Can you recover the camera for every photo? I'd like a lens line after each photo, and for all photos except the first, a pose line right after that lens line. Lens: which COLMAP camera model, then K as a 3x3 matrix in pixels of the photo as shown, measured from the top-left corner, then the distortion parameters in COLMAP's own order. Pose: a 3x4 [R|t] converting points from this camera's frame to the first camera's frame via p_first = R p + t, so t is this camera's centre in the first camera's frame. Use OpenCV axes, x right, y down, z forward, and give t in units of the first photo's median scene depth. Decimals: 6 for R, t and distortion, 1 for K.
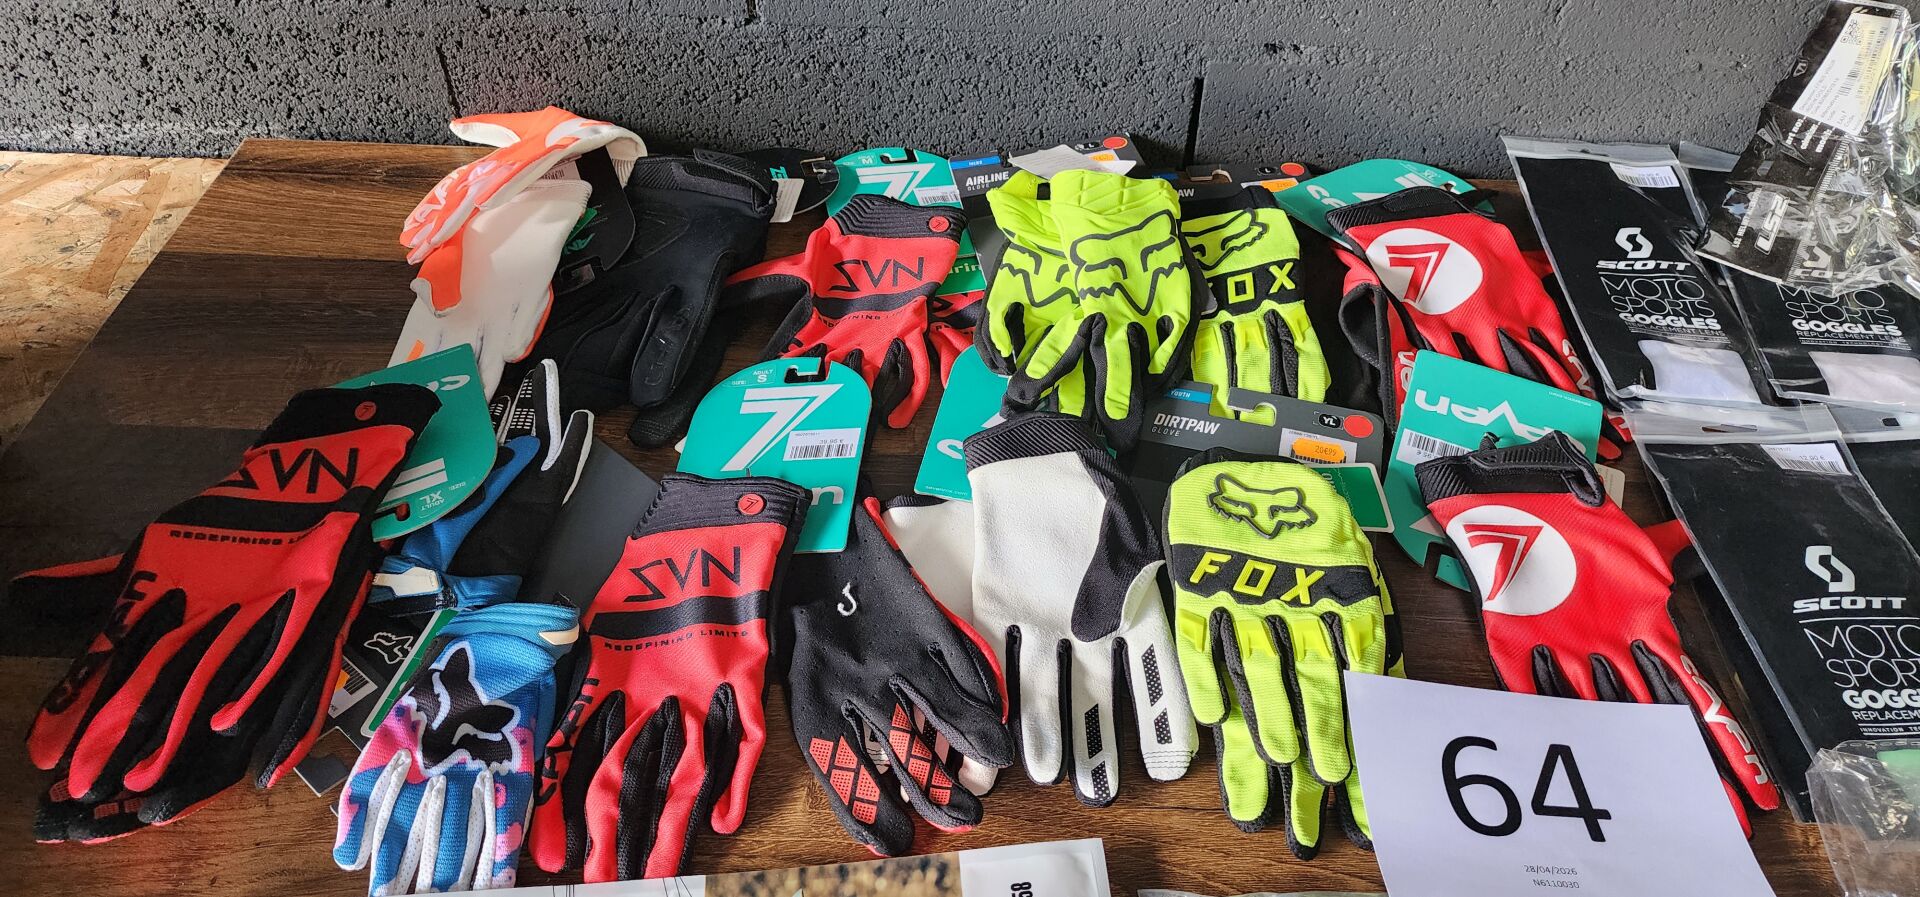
lens RADIAL K [[1309.9, 0, 928.1], [0, 1309.9, 448.9], [0, 0, 1]] dist [0.057447, -0.050587]
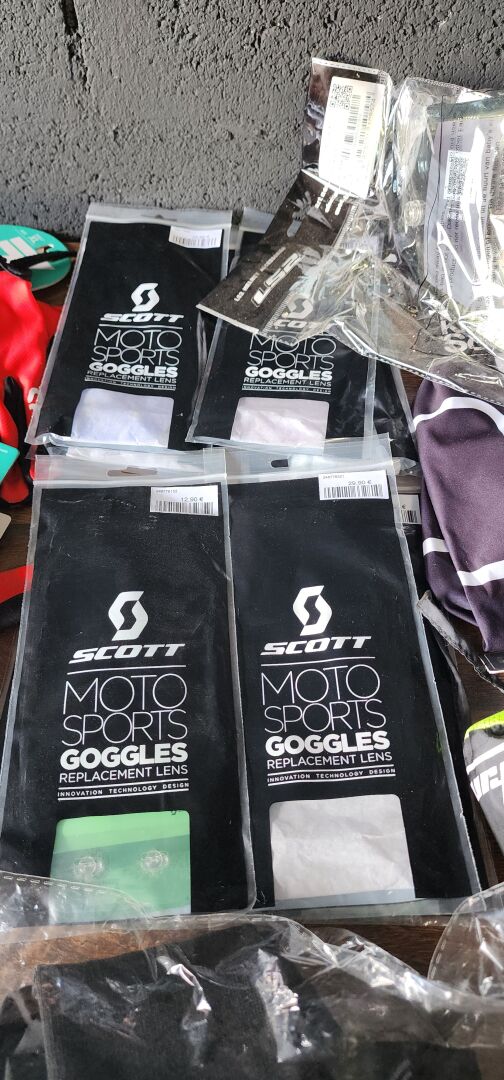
lens RADIAL K [[736.8, 0, 244.6], [0, 736.8, 548.4], [0, 0, 1]] dist [0.057447, -0.050587]
pose [[0.999258, -0.021711, 0.031803, 0.712843], [0.016590, 0.988050, 0.153239, -0.047165], [-0.034750, -0.152598, 0.987677, 0.407548]]
